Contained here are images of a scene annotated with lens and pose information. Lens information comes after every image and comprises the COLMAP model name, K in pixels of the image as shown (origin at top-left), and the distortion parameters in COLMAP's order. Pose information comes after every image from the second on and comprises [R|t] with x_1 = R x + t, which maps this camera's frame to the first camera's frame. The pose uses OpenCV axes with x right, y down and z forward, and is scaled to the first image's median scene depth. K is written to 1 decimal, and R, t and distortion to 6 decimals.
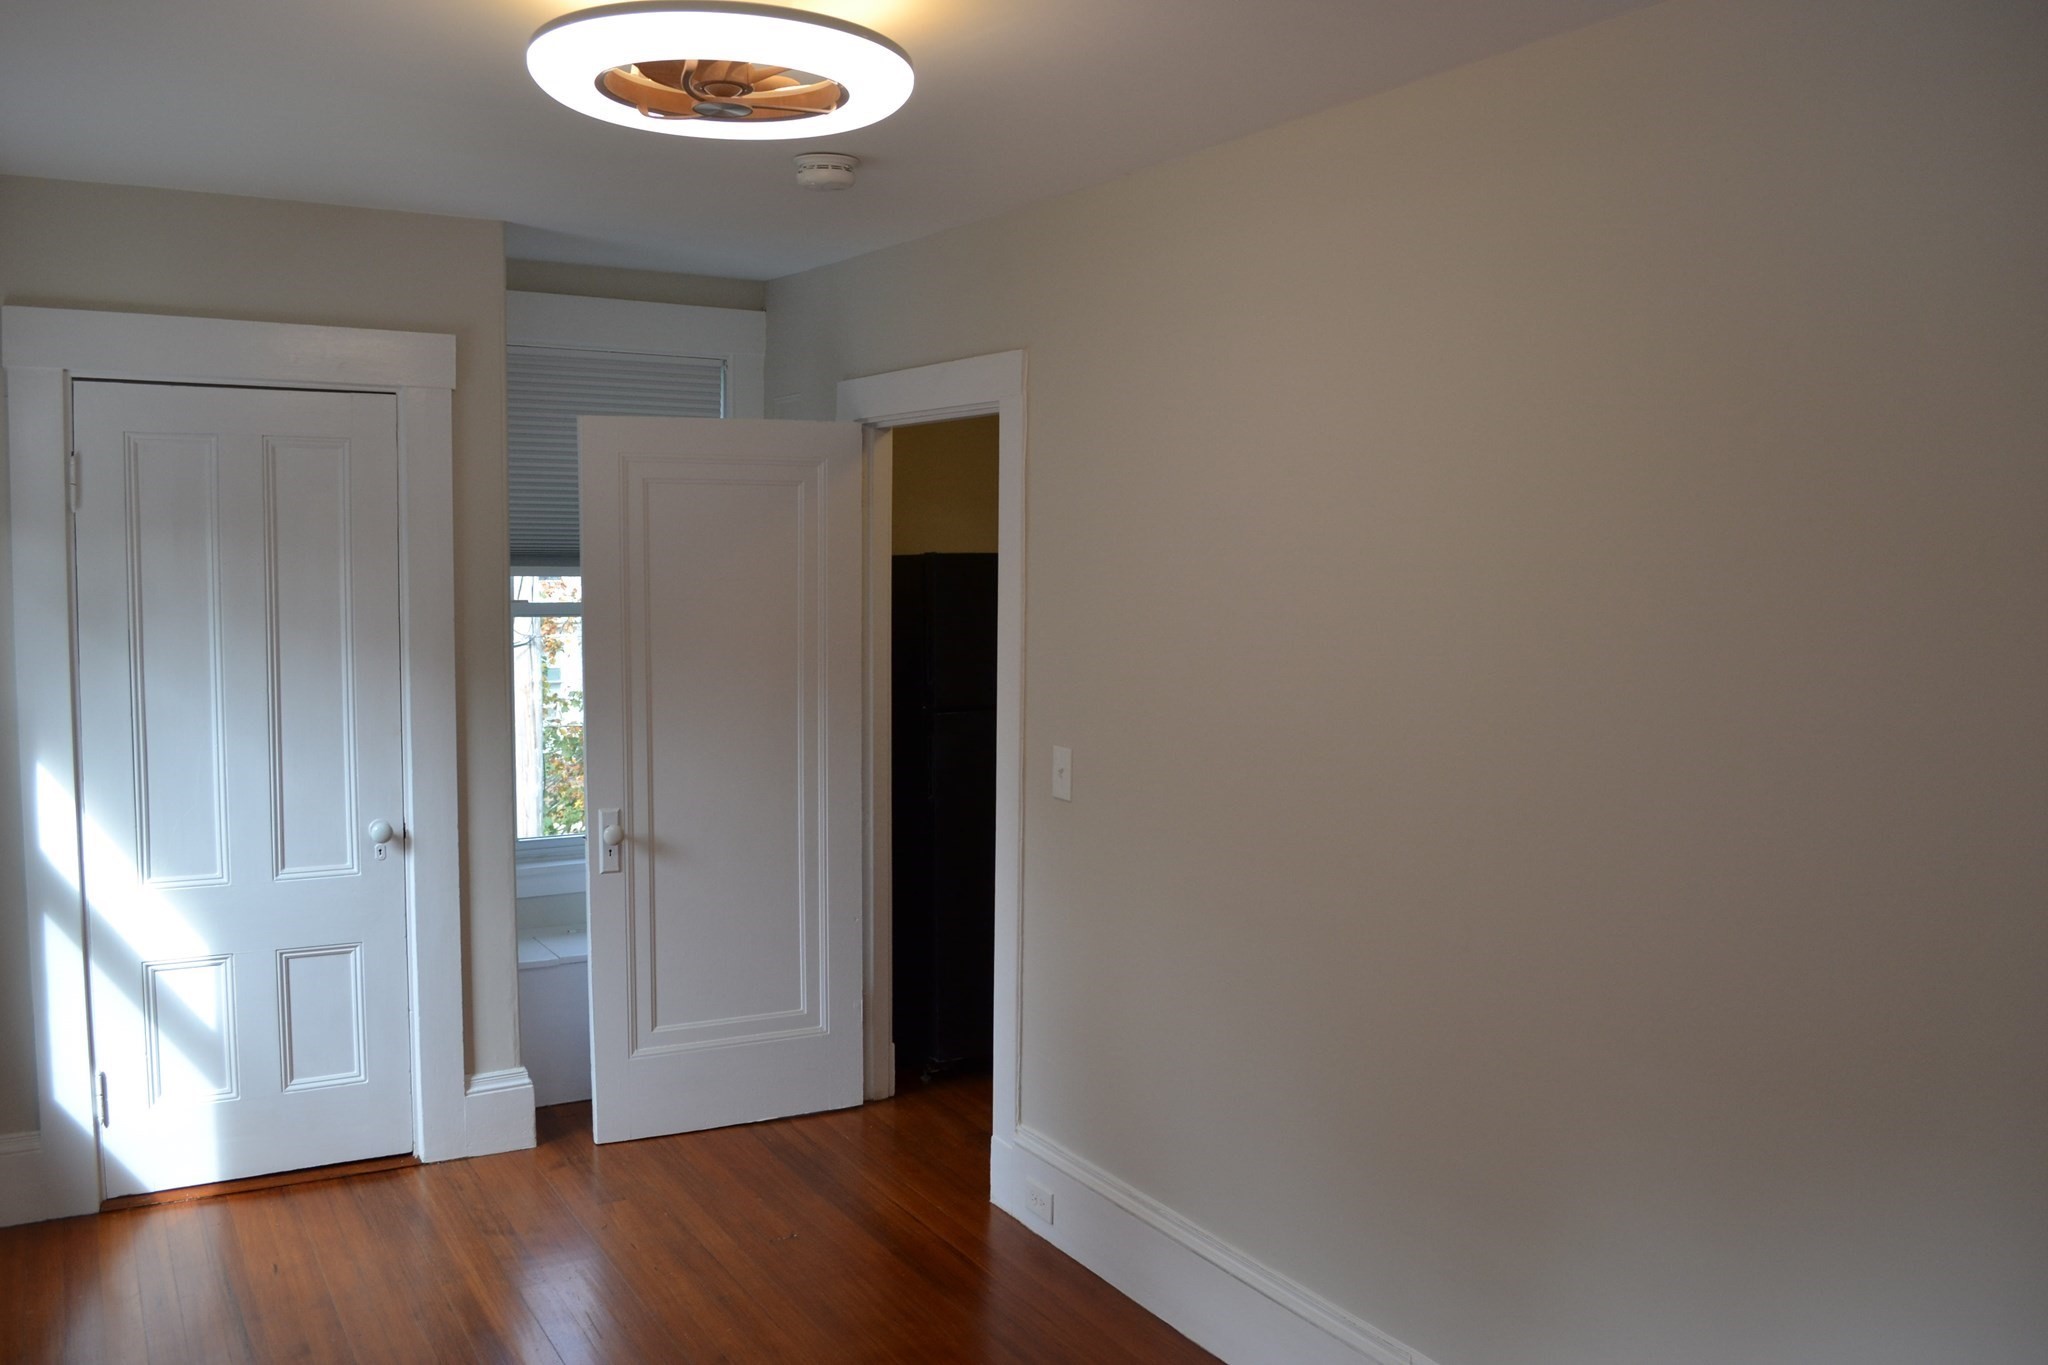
lens RADIAL K [[1625.5, 0, 1017.8], [0, 1625.5, 683.3], [0, 0, 1]] dist [-0.090296, 0.017528]
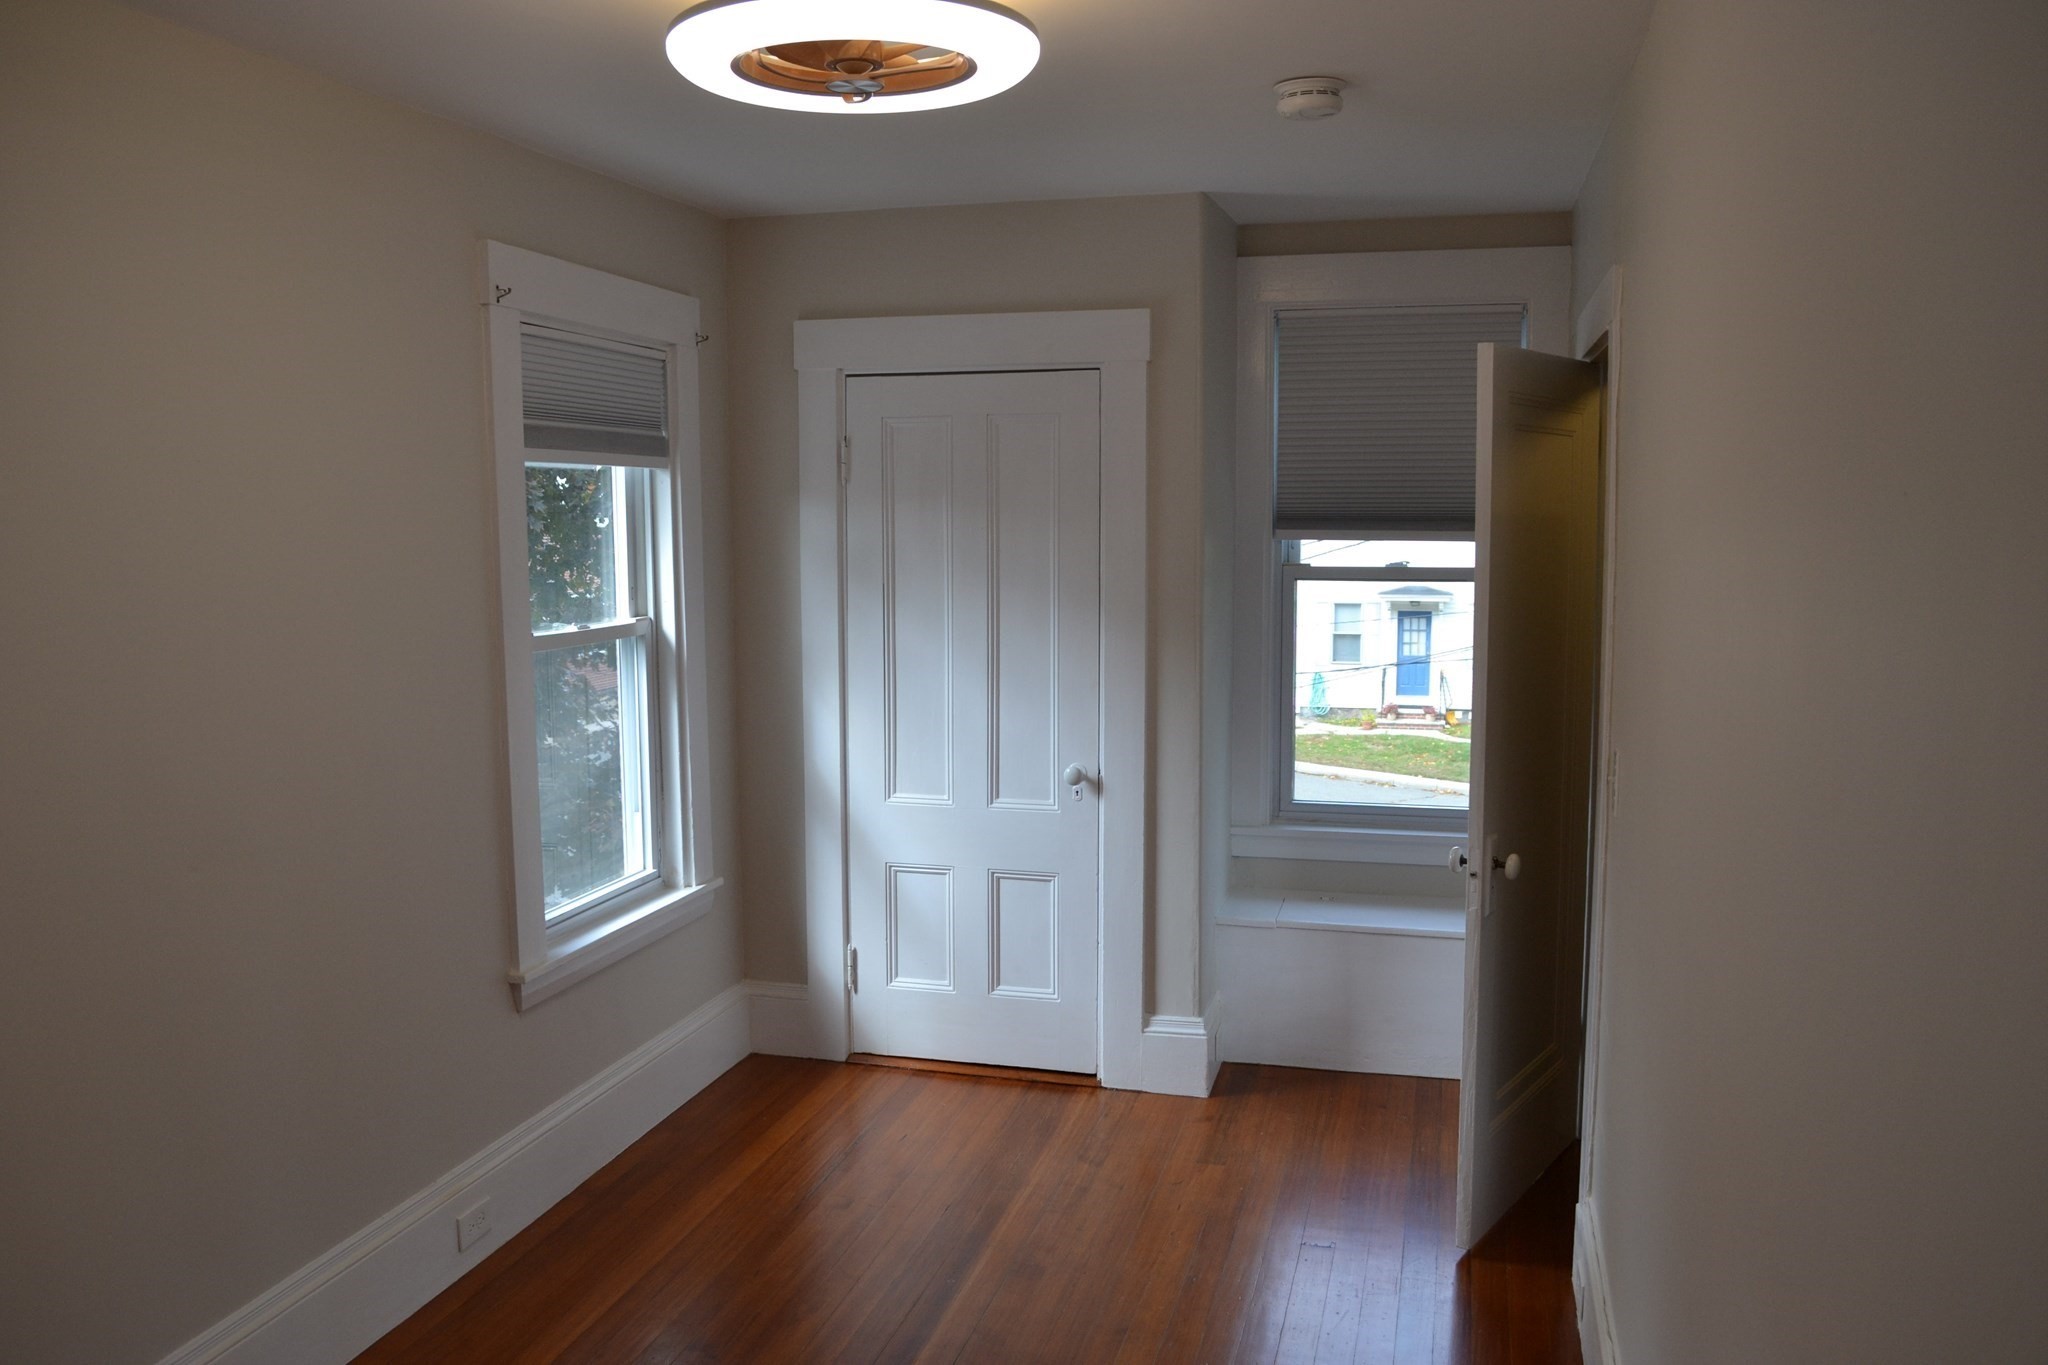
lens RADIAL K [[1625.5, 0, 1009.6], [0, 1625.5, 681.3], [0, 0, 1]] dist [-0.090296, 0.017528]
pose [[0.691446, 0.060201, -0.719916, 0.360780], [-0.045639, 0.998171, 0.039635, -0.012192], [0.720985, 0.005451, 0.692929, 0.203874]]
